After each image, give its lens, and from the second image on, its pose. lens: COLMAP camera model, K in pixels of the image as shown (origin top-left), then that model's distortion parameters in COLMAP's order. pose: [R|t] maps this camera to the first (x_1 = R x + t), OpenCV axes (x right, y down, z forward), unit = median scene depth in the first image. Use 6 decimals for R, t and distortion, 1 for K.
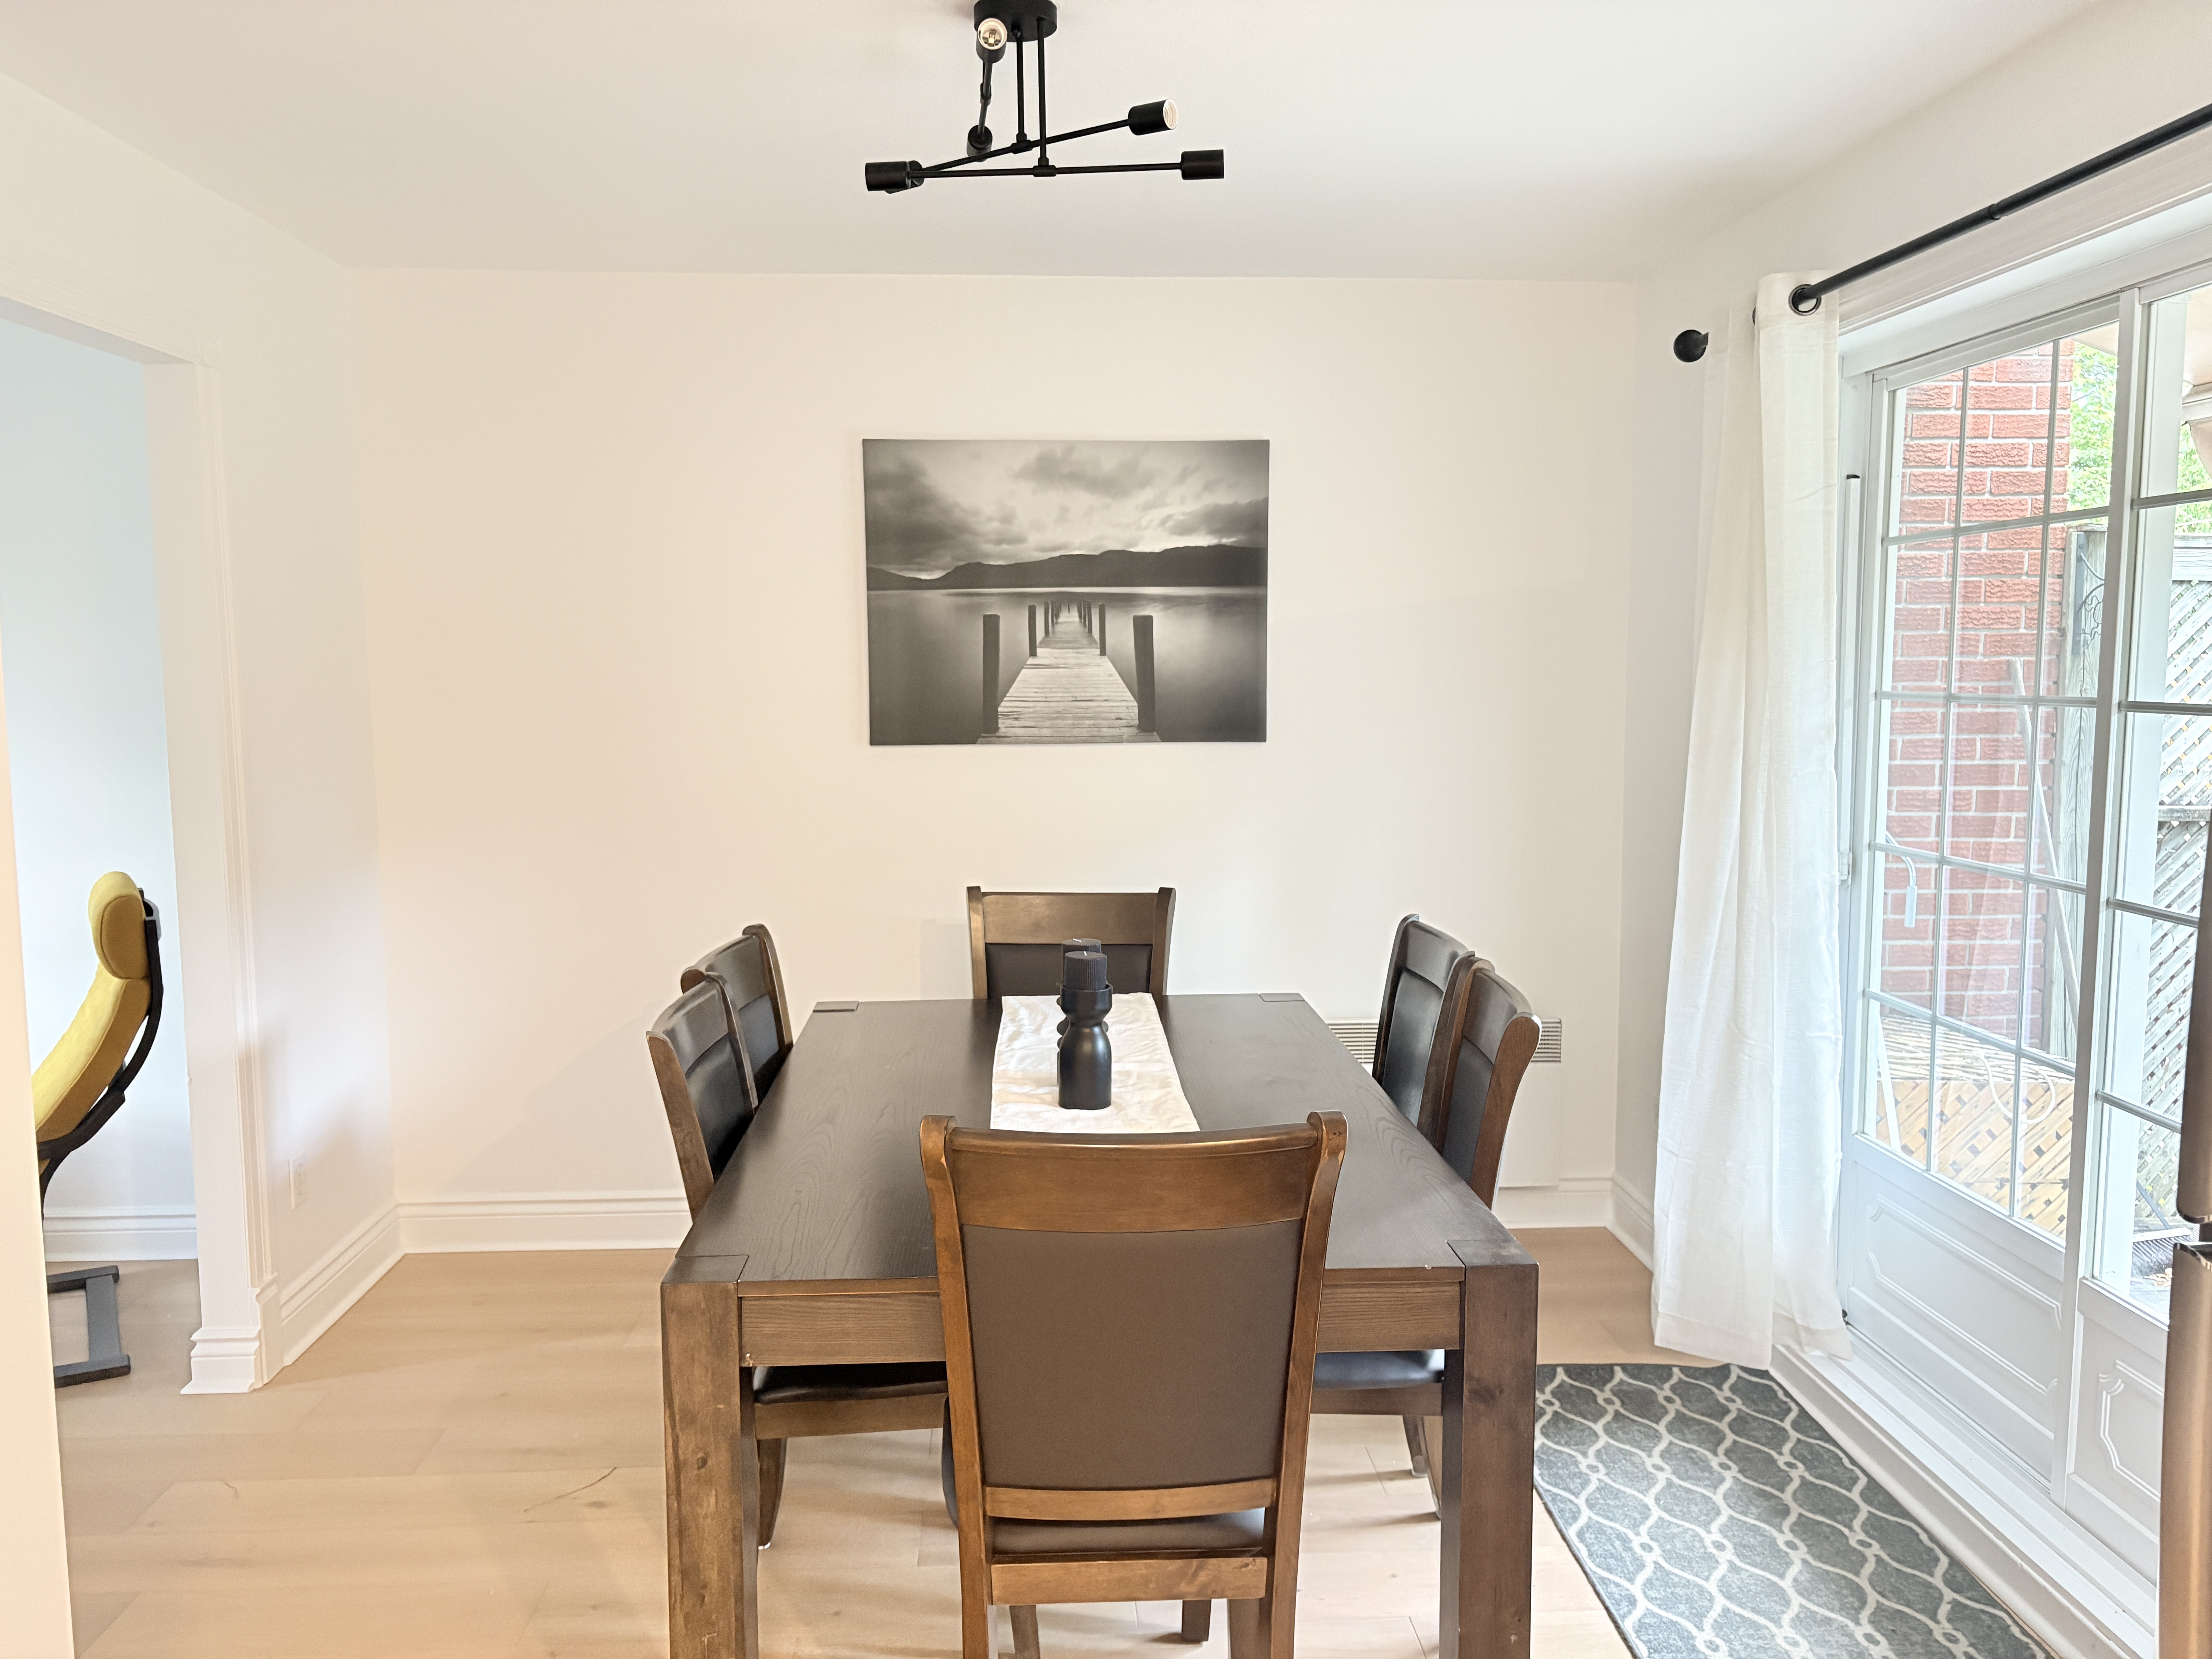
lens RADIAL K [[1675.0, 0, 1130.6], [0, 1675.0, 854.4], [0, 0, 1]] dist [0.060205, -0.066017]
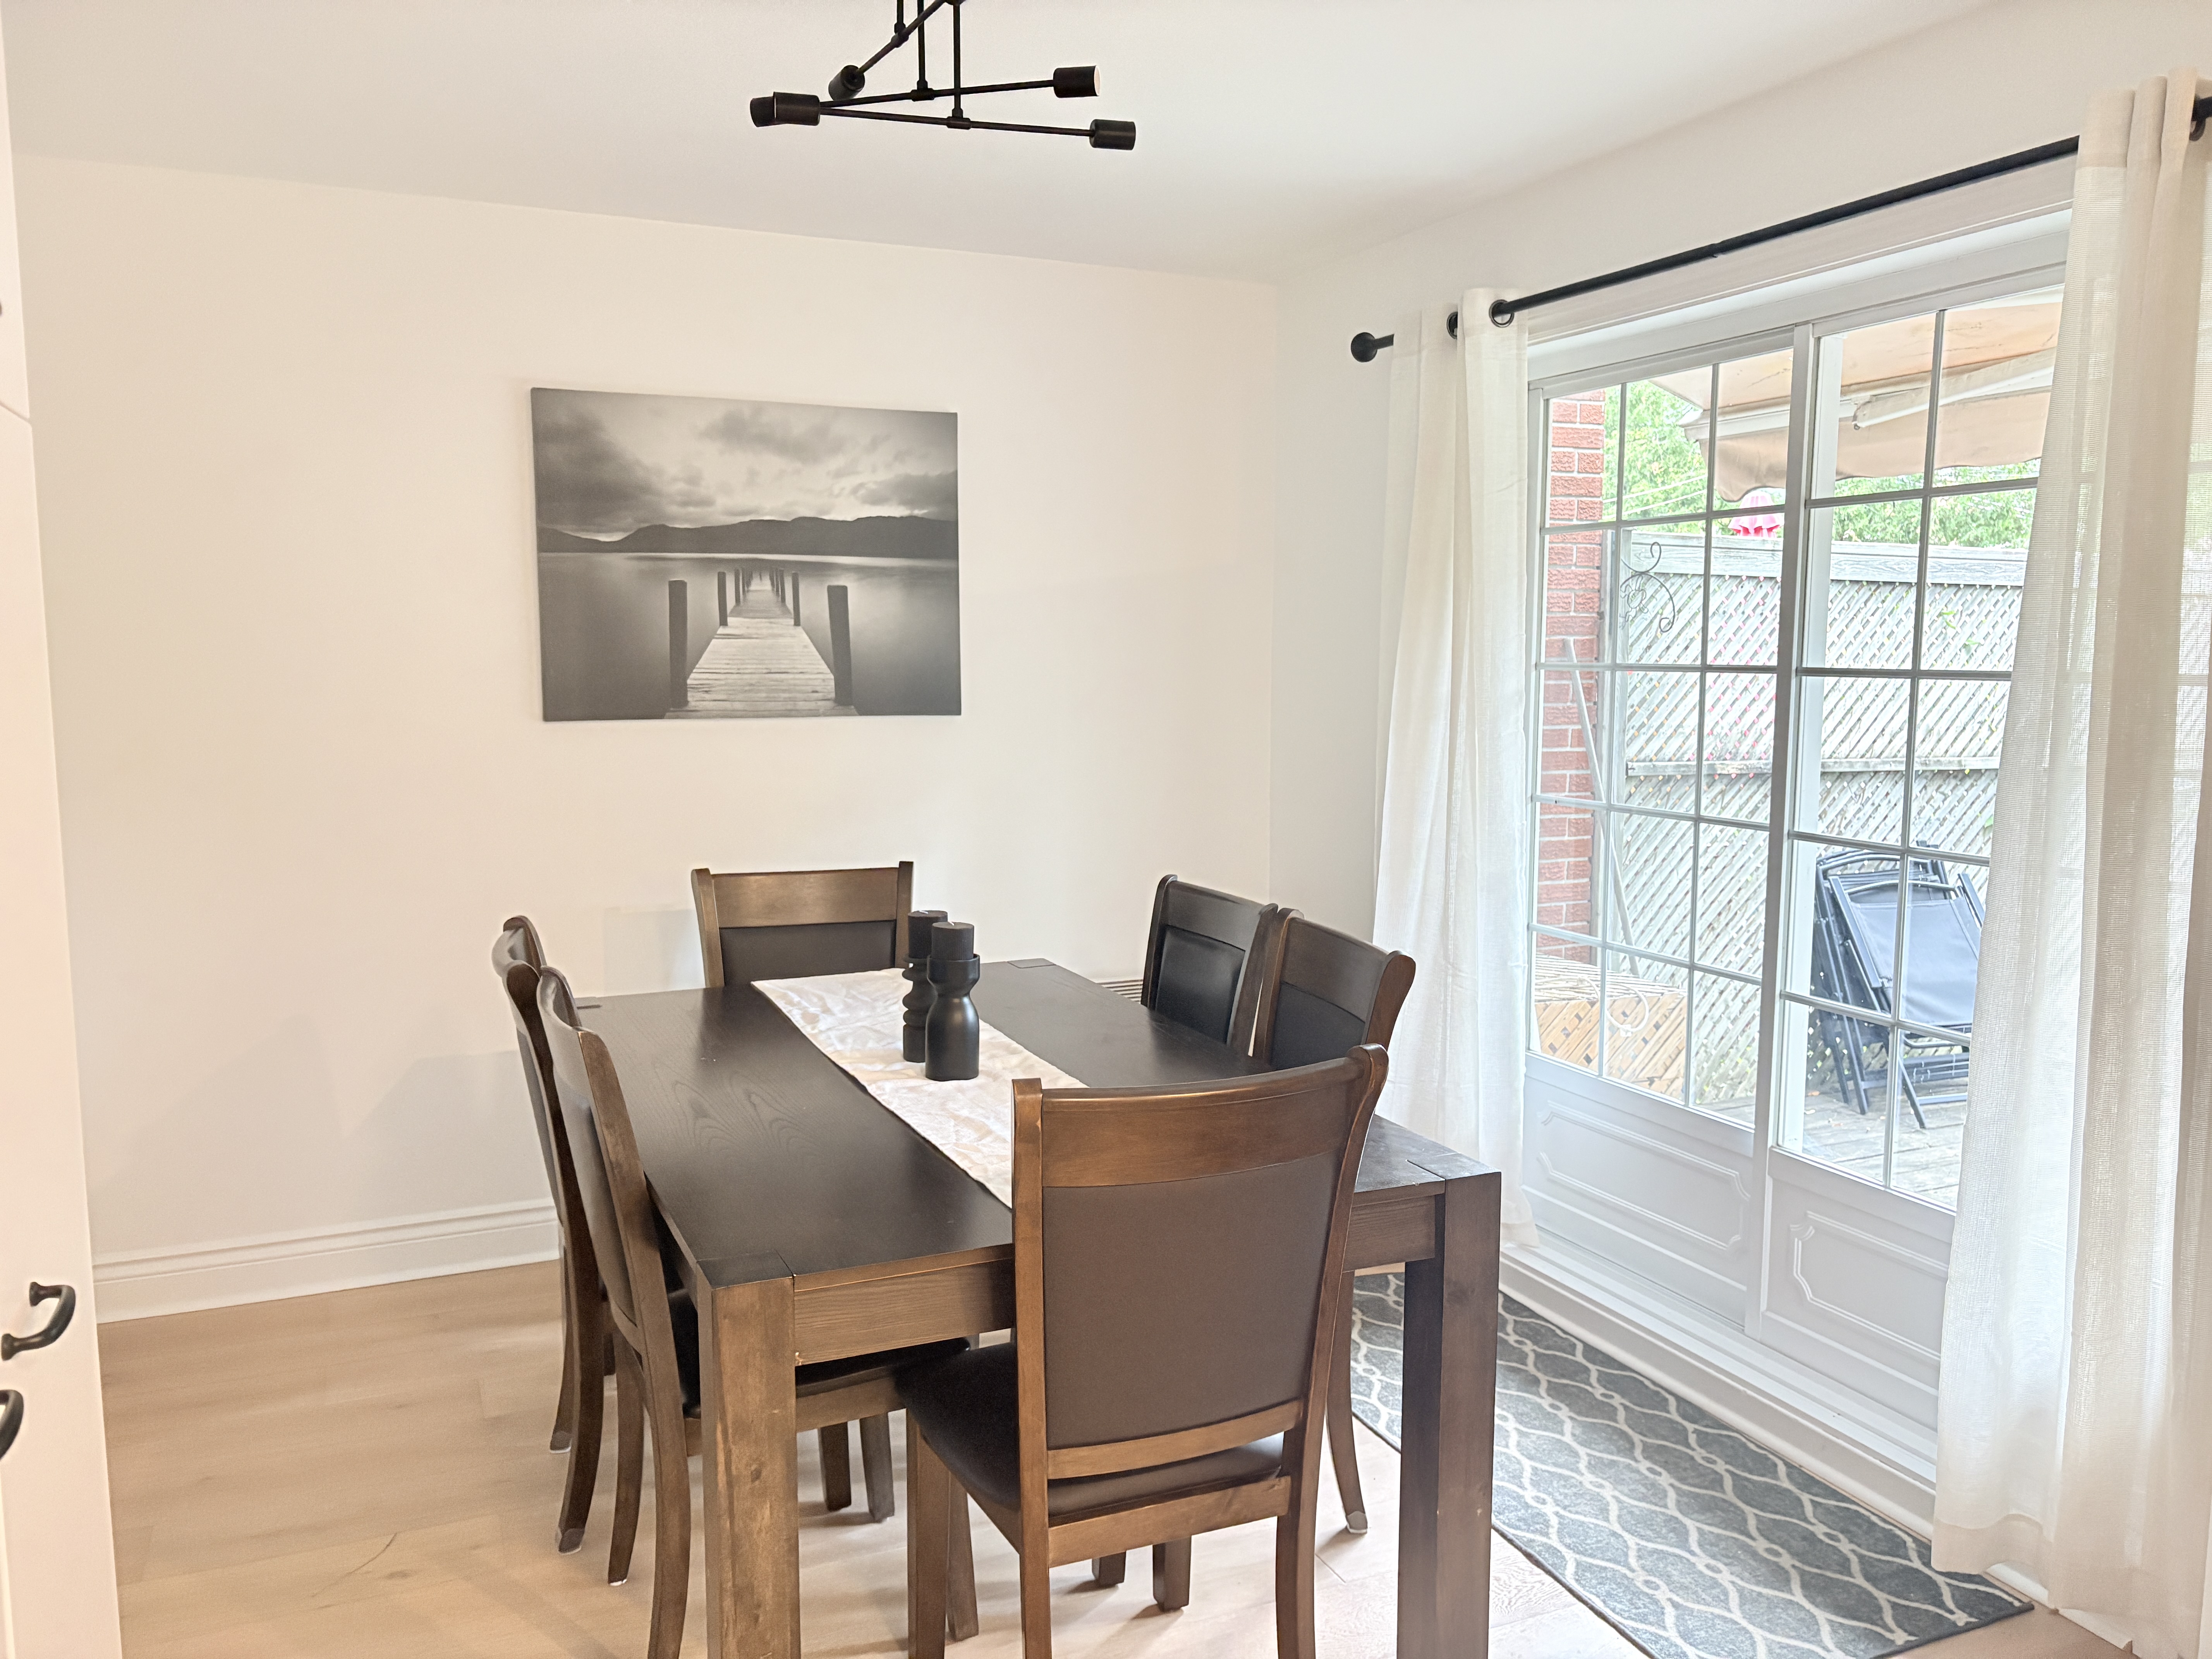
lens RADIAL K [[1675.0, 0, 1102.4], [0, 1675.0, 861.6], [0, 0, 1]] dist [0.060205, -0.066017]
pose [[0.935707, -0.039715, 0.350536, -0.283353], [0.035183, 0.999195, 0.019291, 0.006619], [-0.351020, -0.005718, 0.936351, 0.042104]]
